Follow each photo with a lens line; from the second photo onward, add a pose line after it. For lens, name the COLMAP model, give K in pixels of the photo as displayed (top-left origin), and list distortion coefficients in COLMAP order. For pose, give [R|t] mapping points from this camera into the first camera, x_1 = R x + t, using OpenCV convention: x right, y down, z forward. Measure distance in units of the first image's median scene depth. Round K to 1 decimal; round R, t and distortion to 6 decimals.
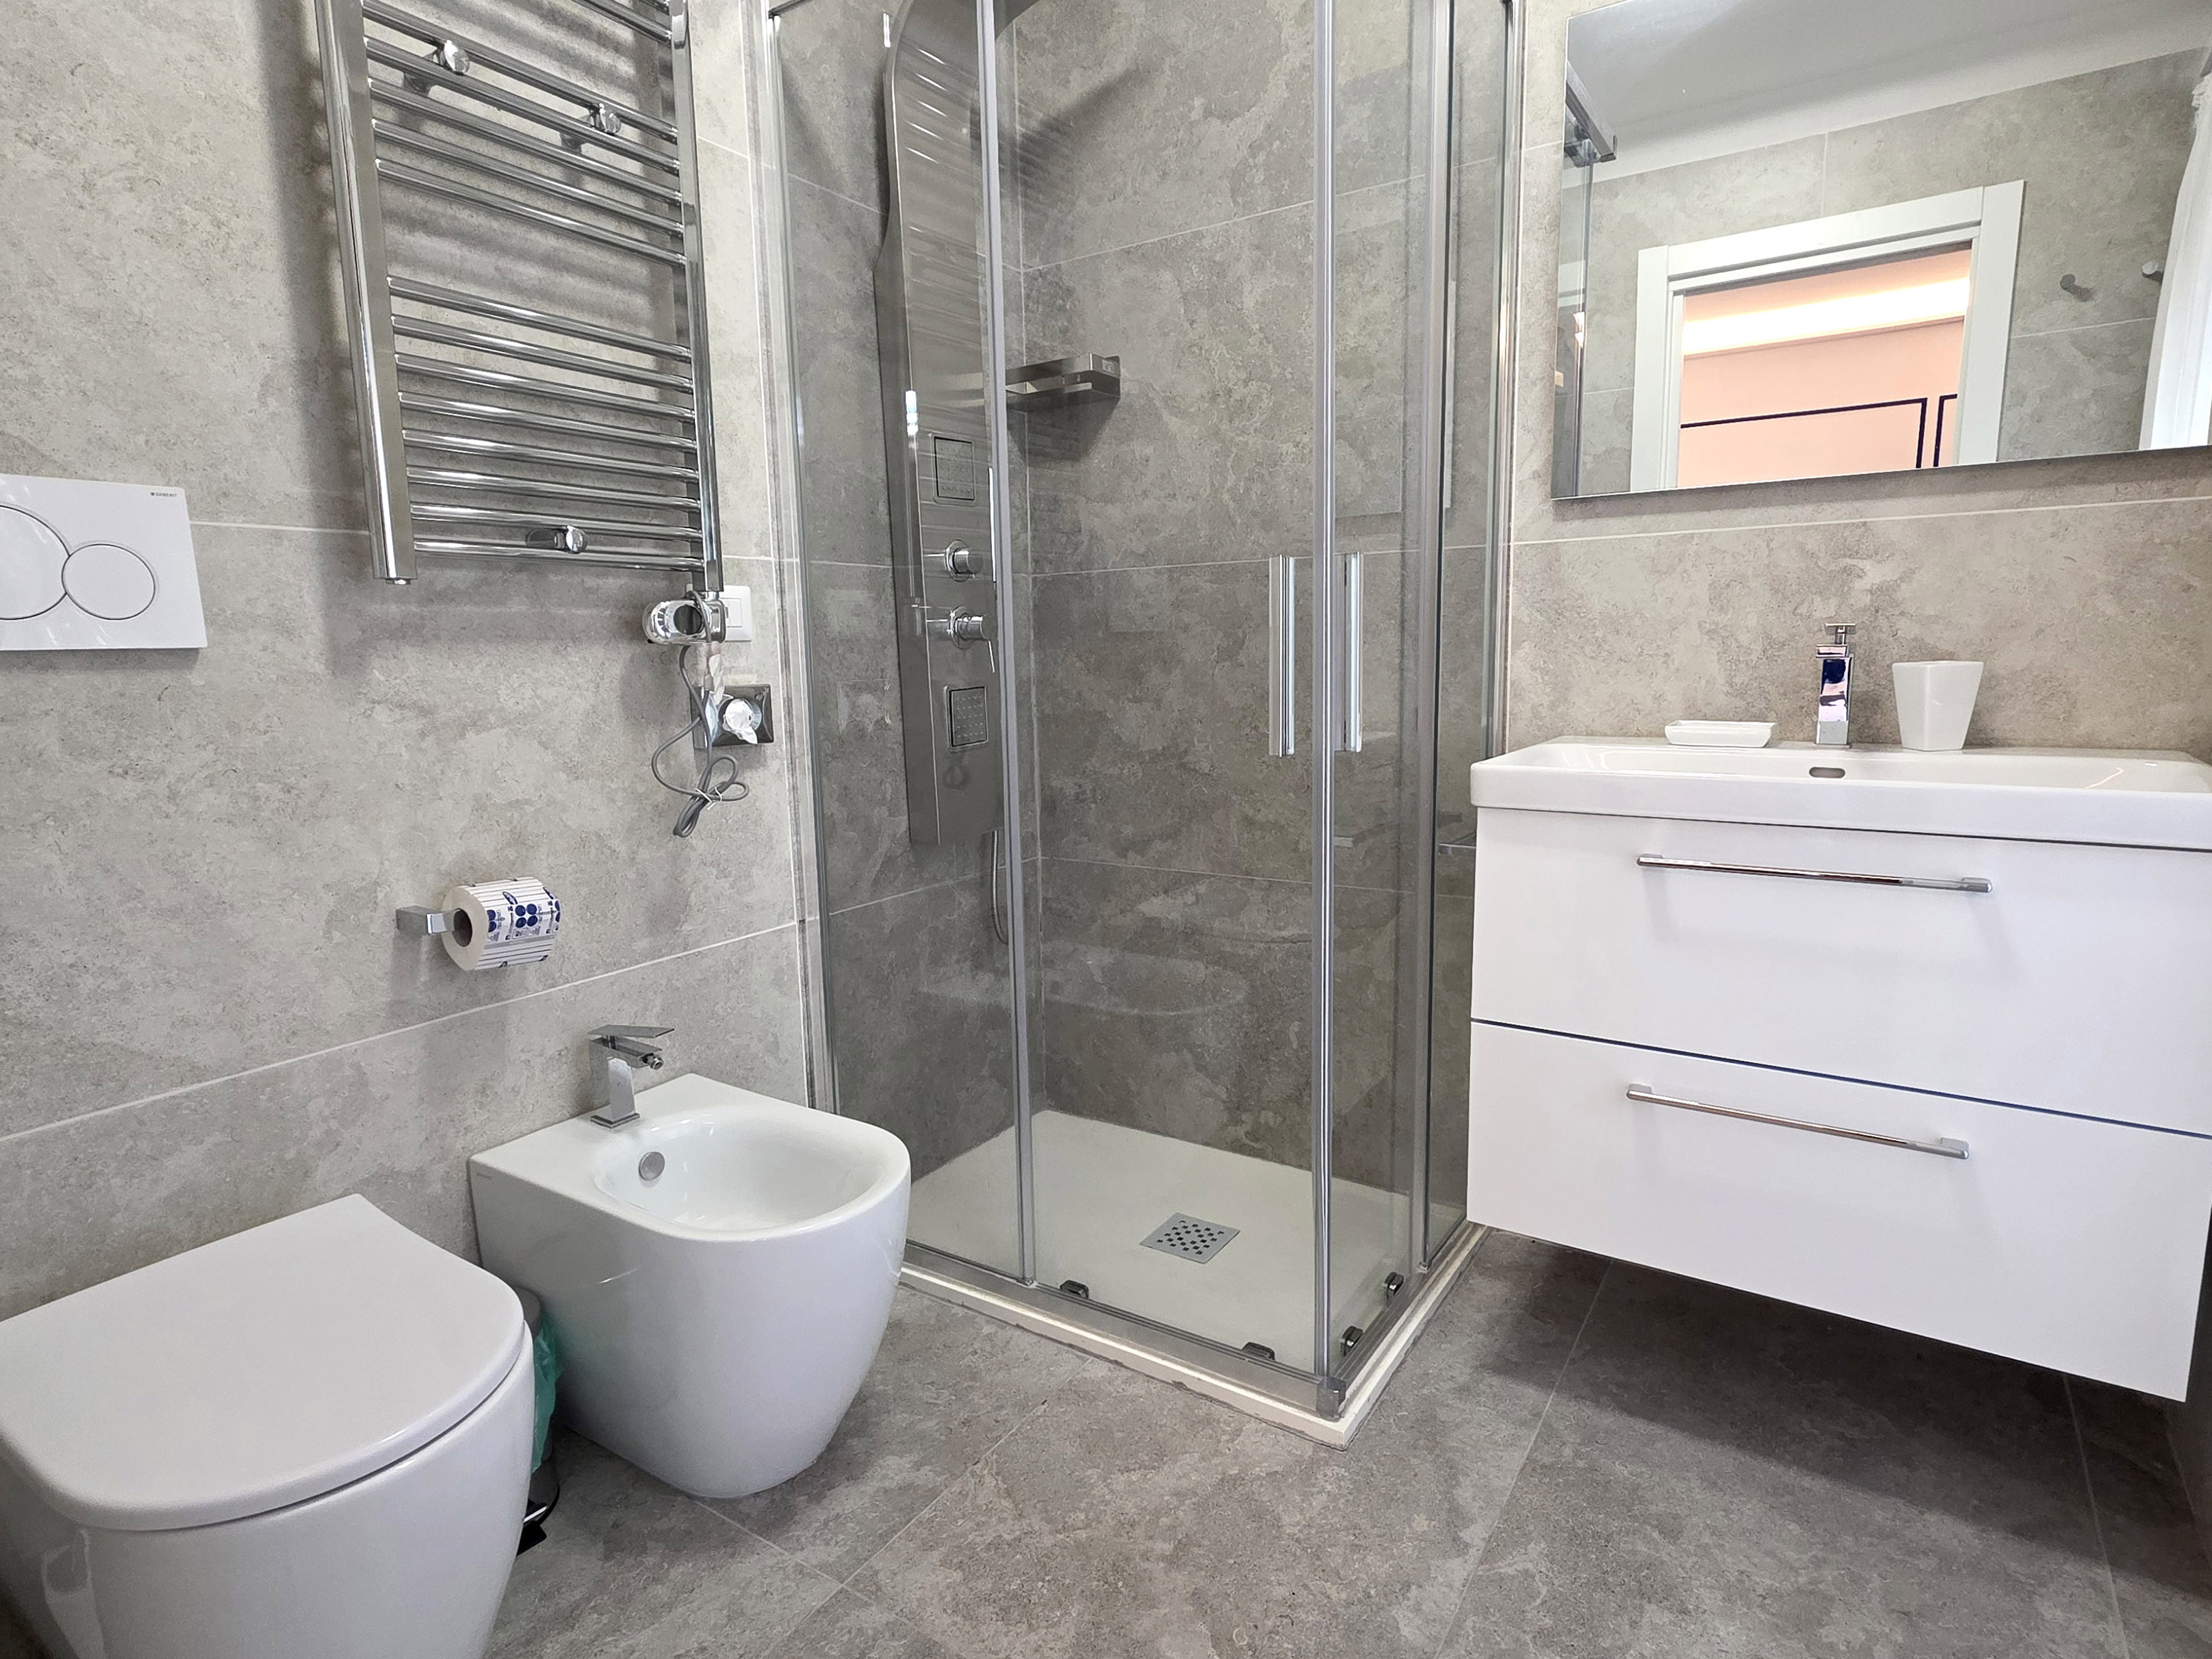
lens RADIAL K [[1189.4, 0, 1111.4], [0, 1189.4, 775.9], [0, 0, 1]] dist [-0.000160, -0.001716]
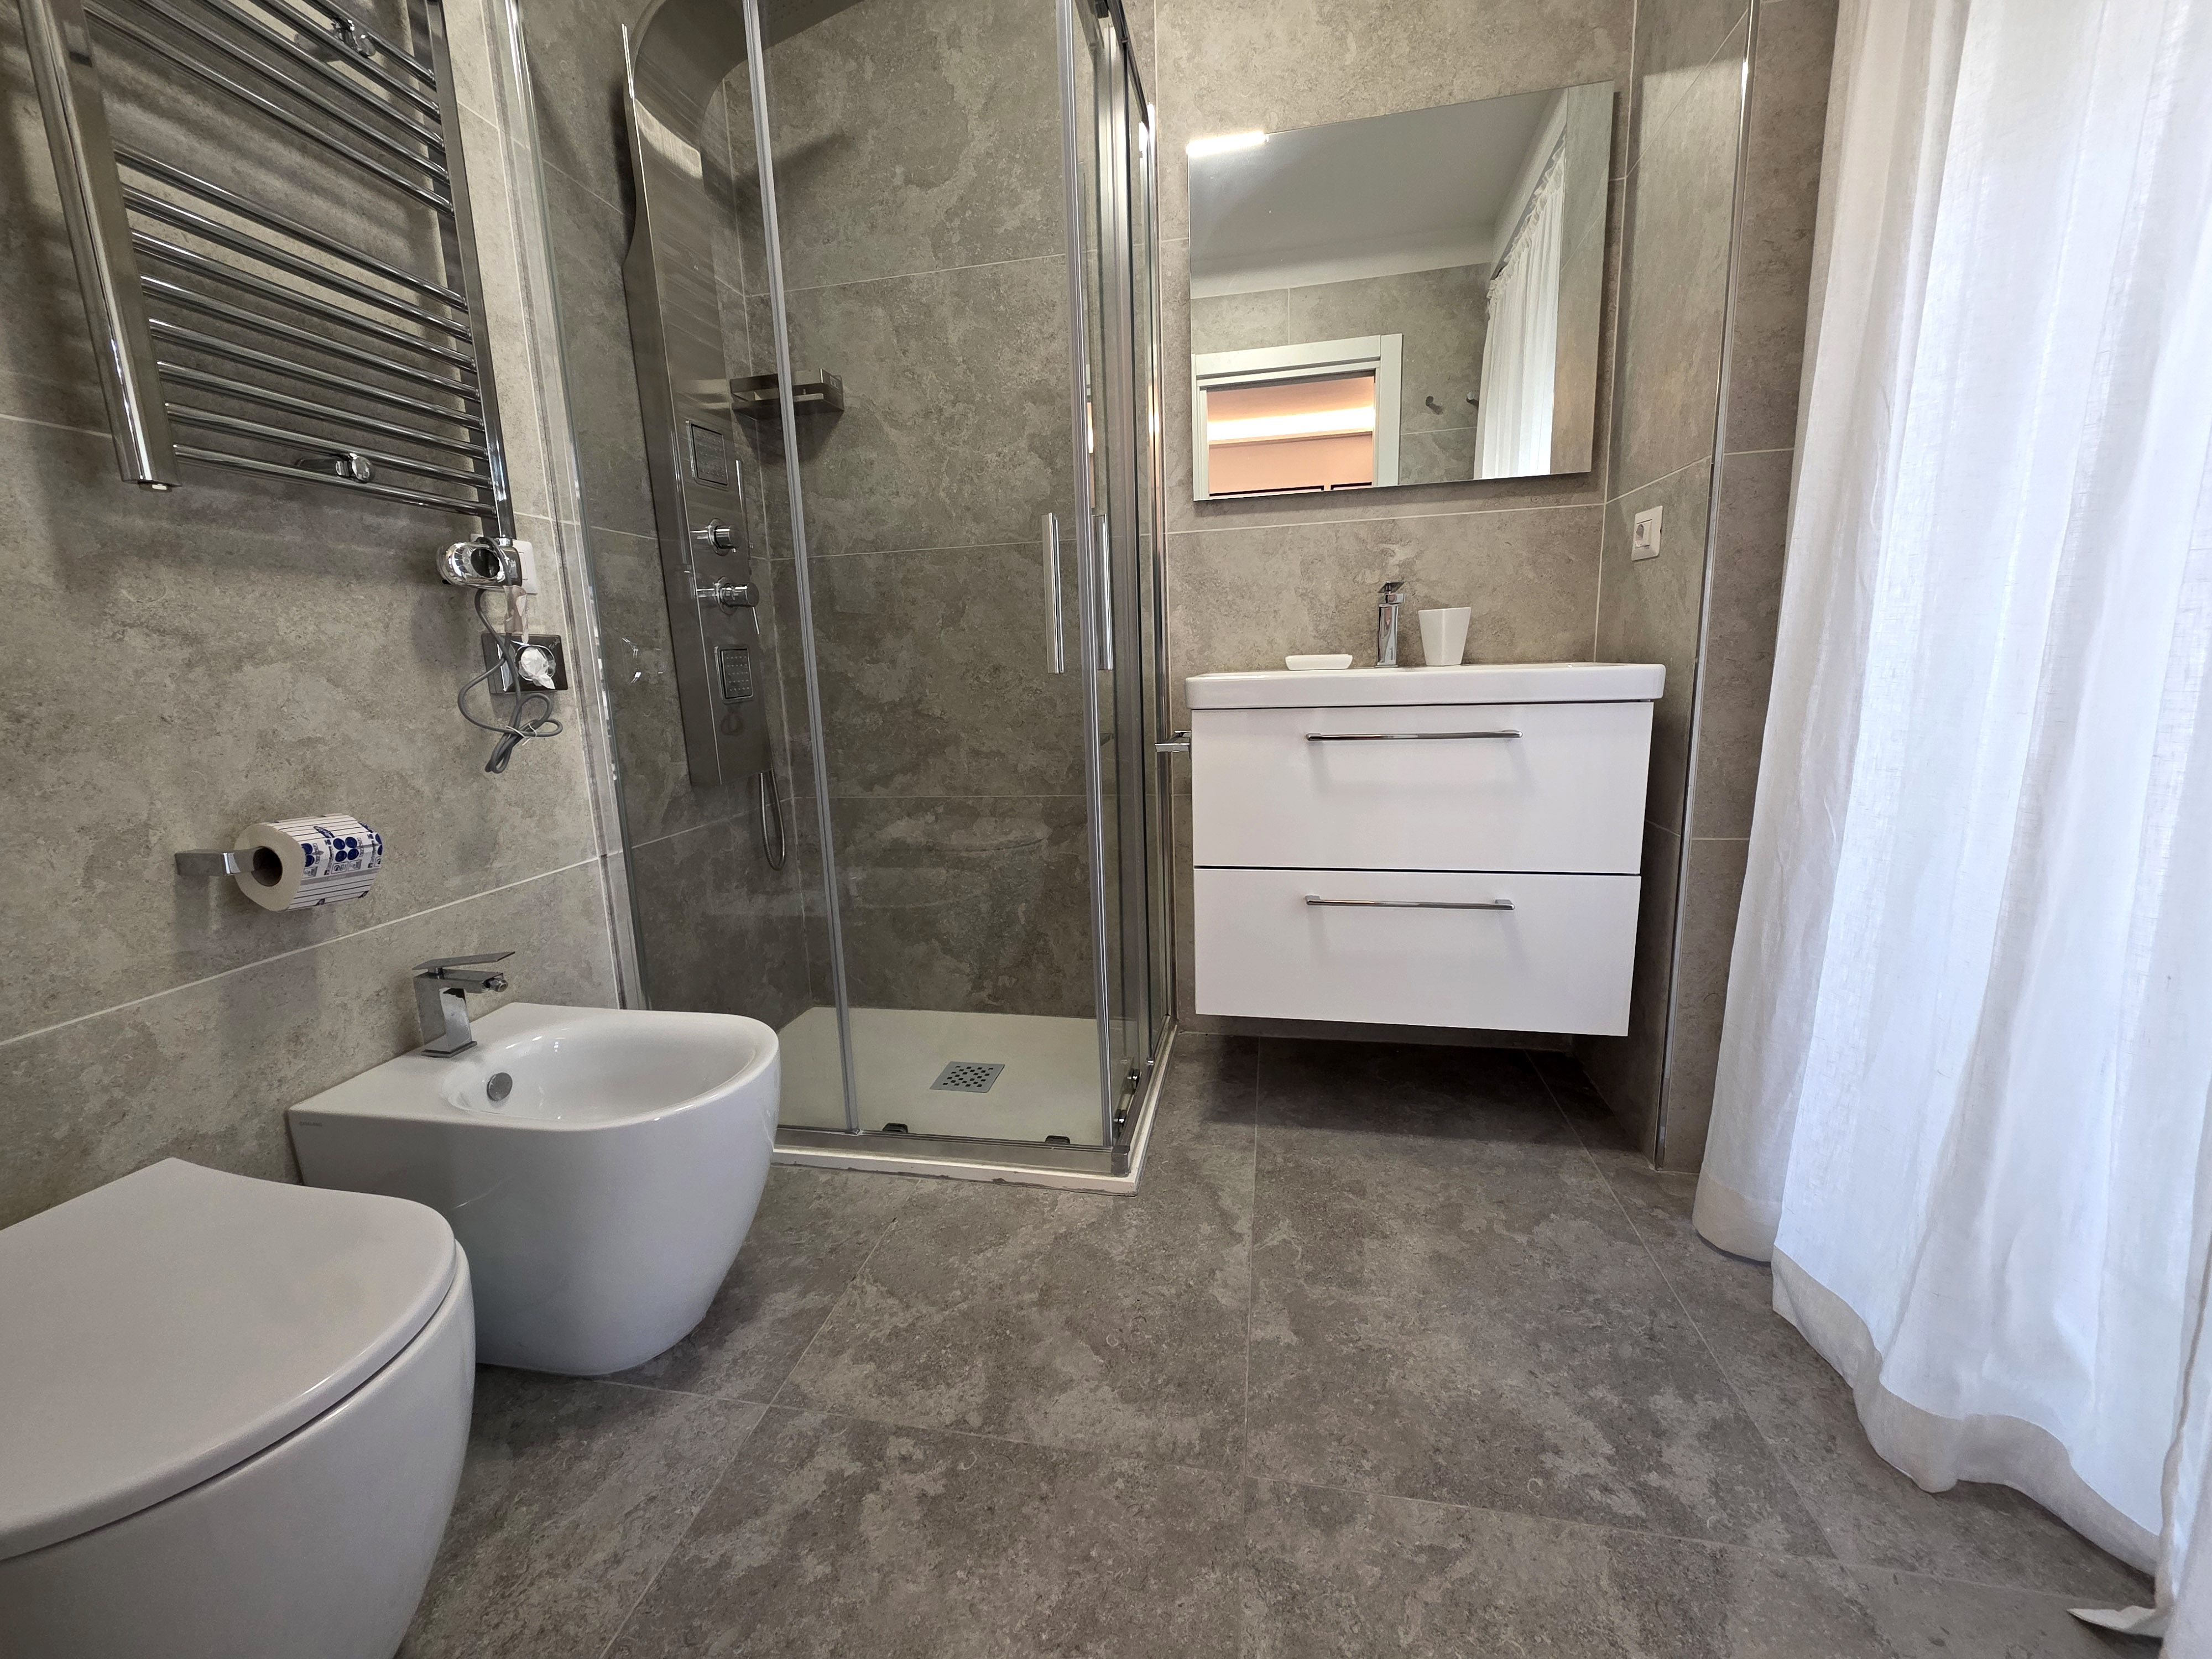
lens RADIAL K [[892.2, 0, 1080.0], [0, 892.2, 793.7], [0, 0, 1]] dist [-0.004110, 0.001171]
pose [[0.927273, -0.066802, 0.368378, -0.176539], [0.058430, 0.997718, 0.033847, 0.072939], [-0.369798, -0.009861, 0.929060, 0.090752]]
